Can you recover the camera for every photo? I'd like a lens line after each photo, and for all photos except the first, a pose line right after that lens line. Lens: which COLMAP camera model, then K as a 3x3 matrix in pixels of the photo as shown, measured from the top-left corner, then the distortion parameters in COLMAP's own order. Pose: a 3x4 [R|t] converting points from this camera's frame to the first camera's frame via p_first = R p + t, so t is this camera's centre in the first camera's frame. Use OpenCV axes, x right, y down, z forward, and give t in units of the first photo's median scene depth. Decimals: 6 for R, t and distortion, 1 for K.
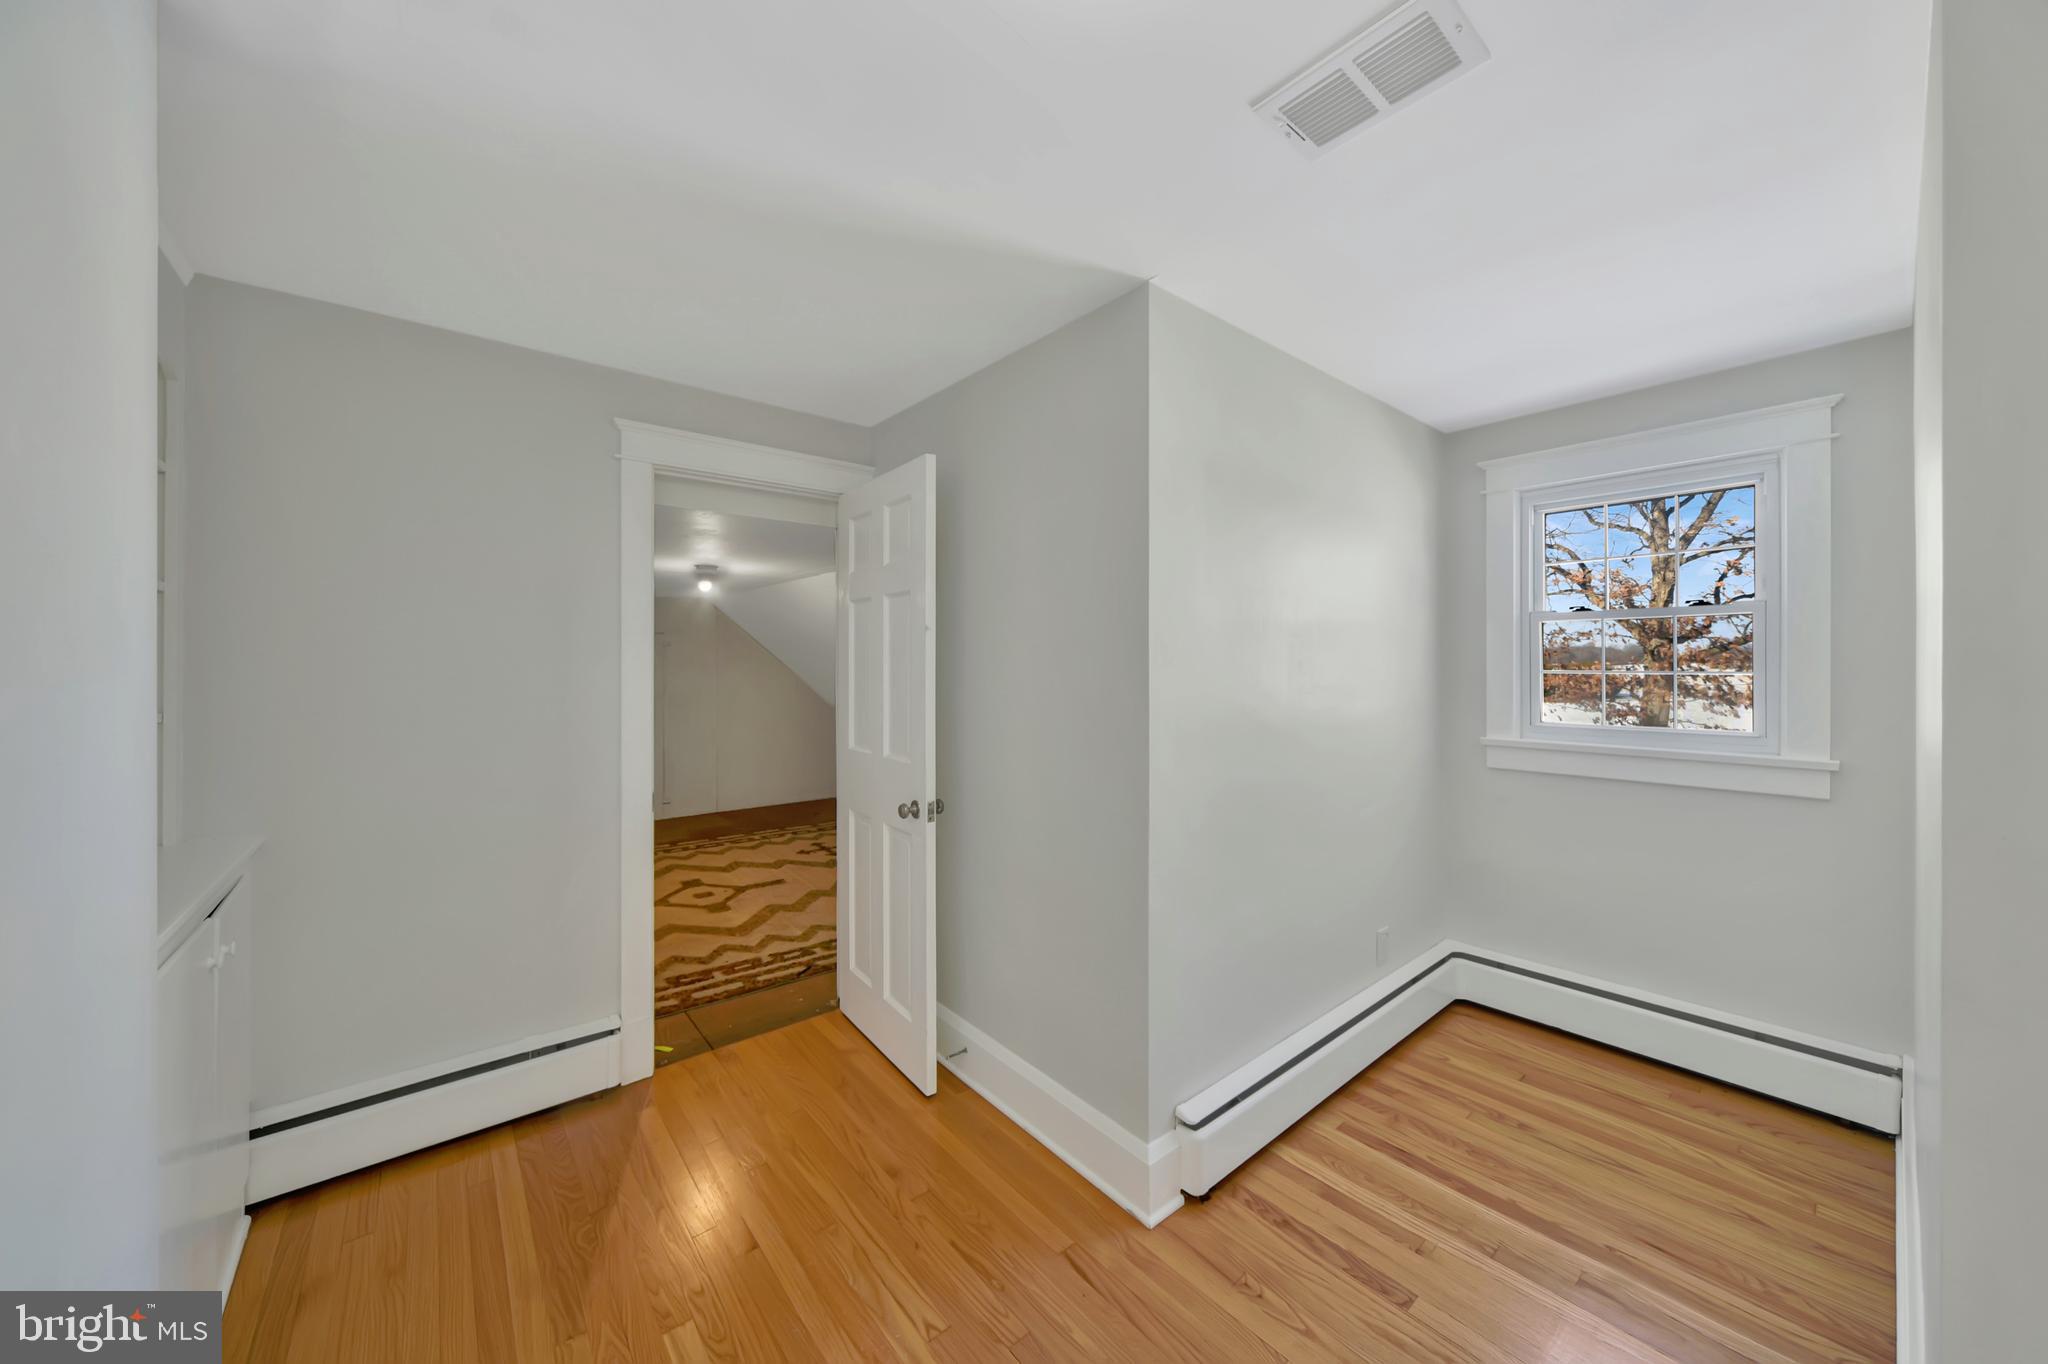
lens RADIAL K [[716.3, 0, 1016.4], [0, 716.3, 666.4], [0, 0, 1]] dist [0.005649, -0.000275]
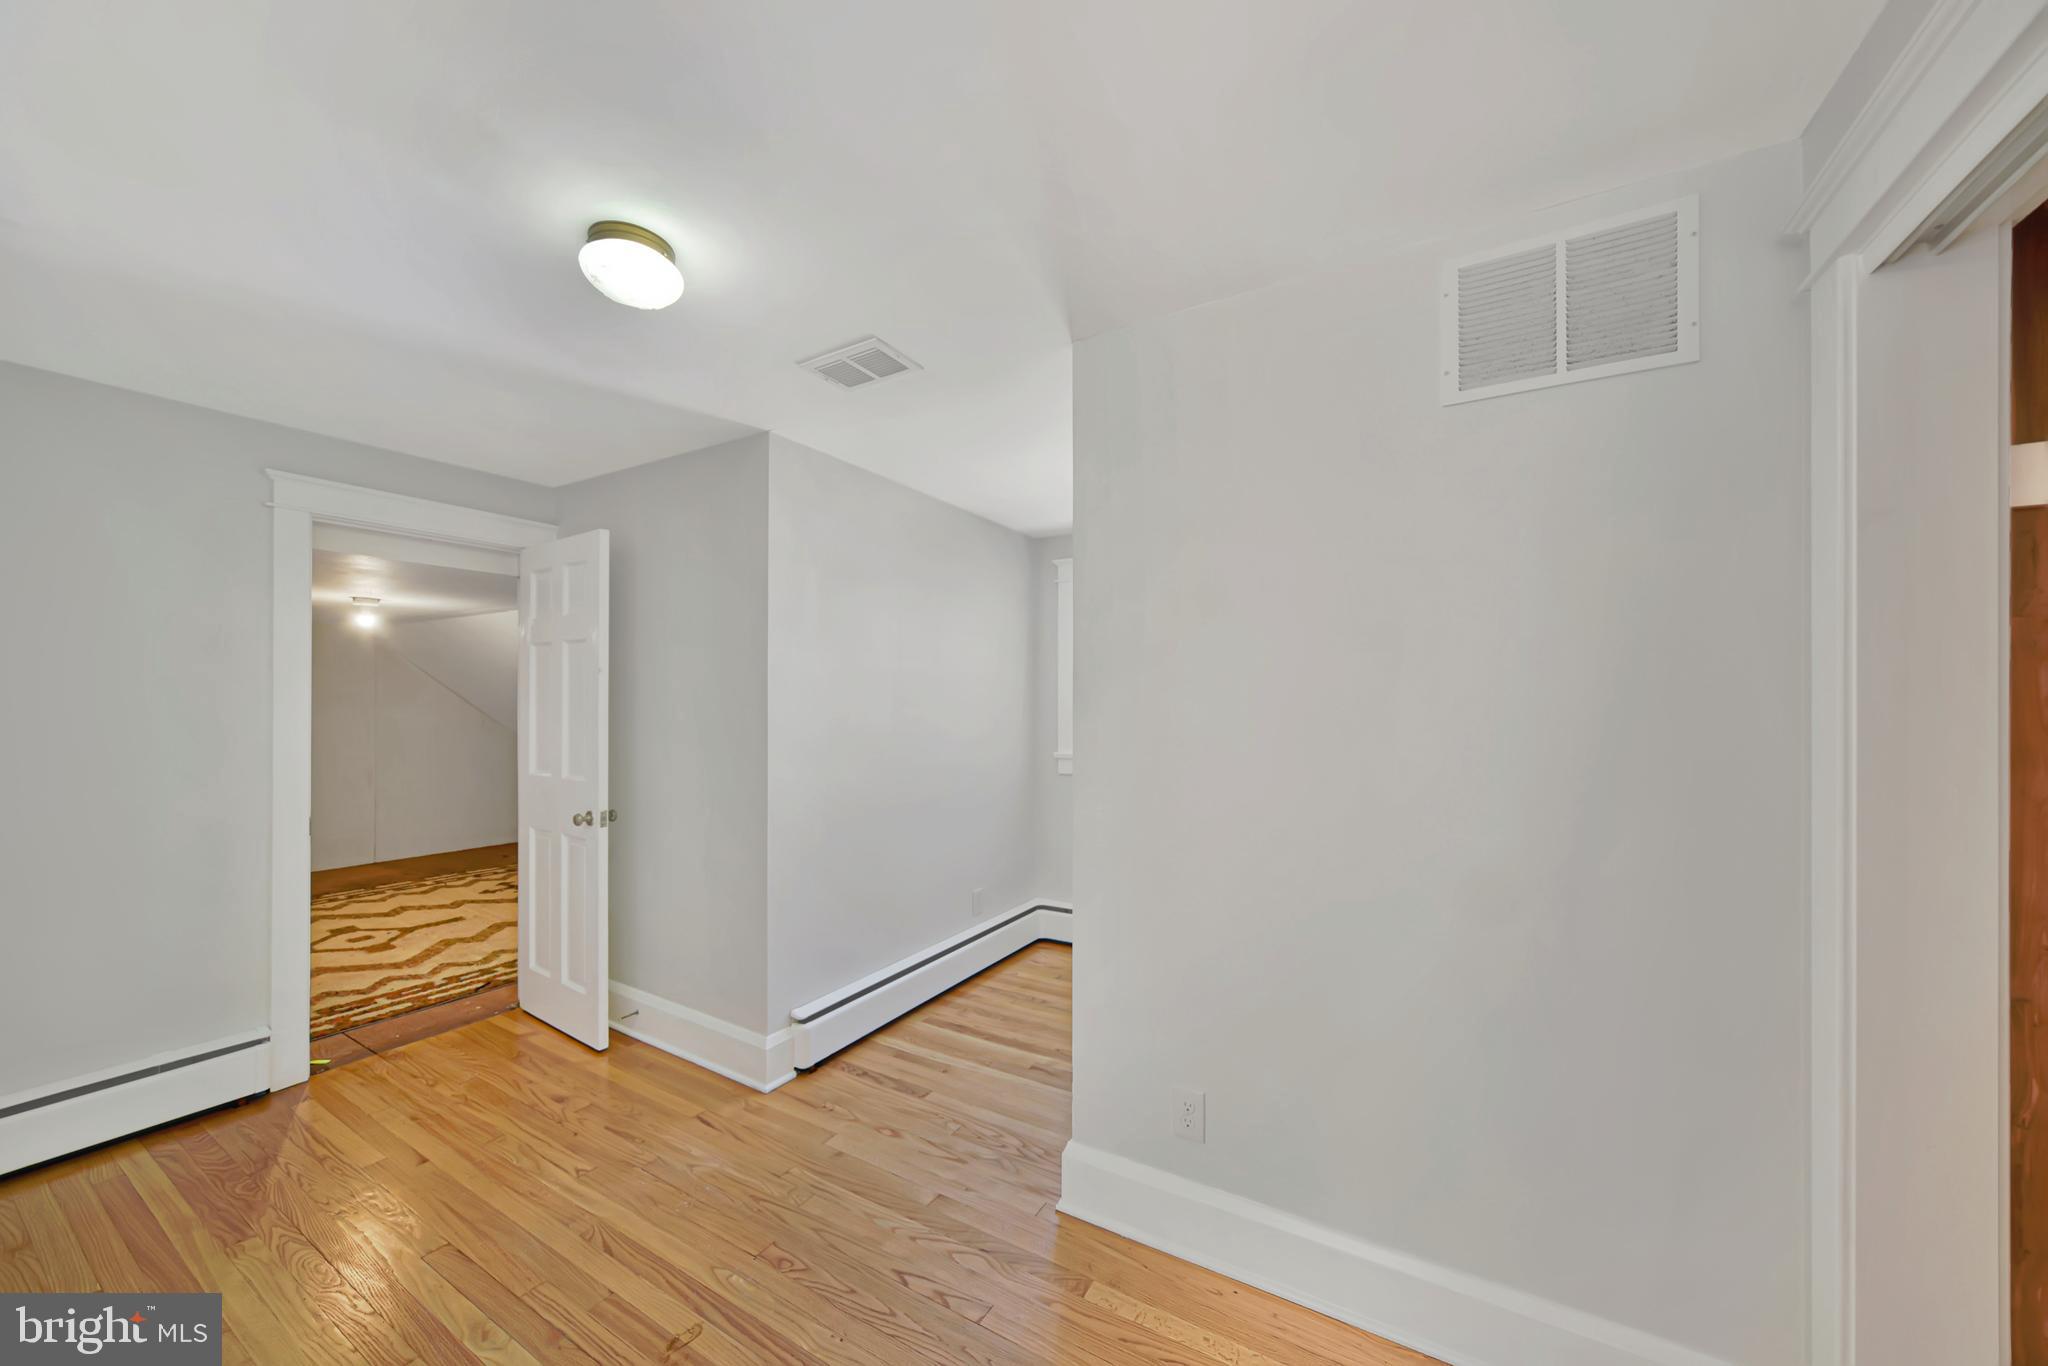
lens RADIAL K [[716.3, 0, 1035.6], [0, 716.3, 703.8], [0, 0, 1]] dist [0.005649, -0.000275]
pose [[0.938434, 0.002235, 0.345452, 0.148949], [-0.001820, 0.999997, -0.001524, 0.004778], [-0.345454, 0.000802, 0.938435, -0.408630]]
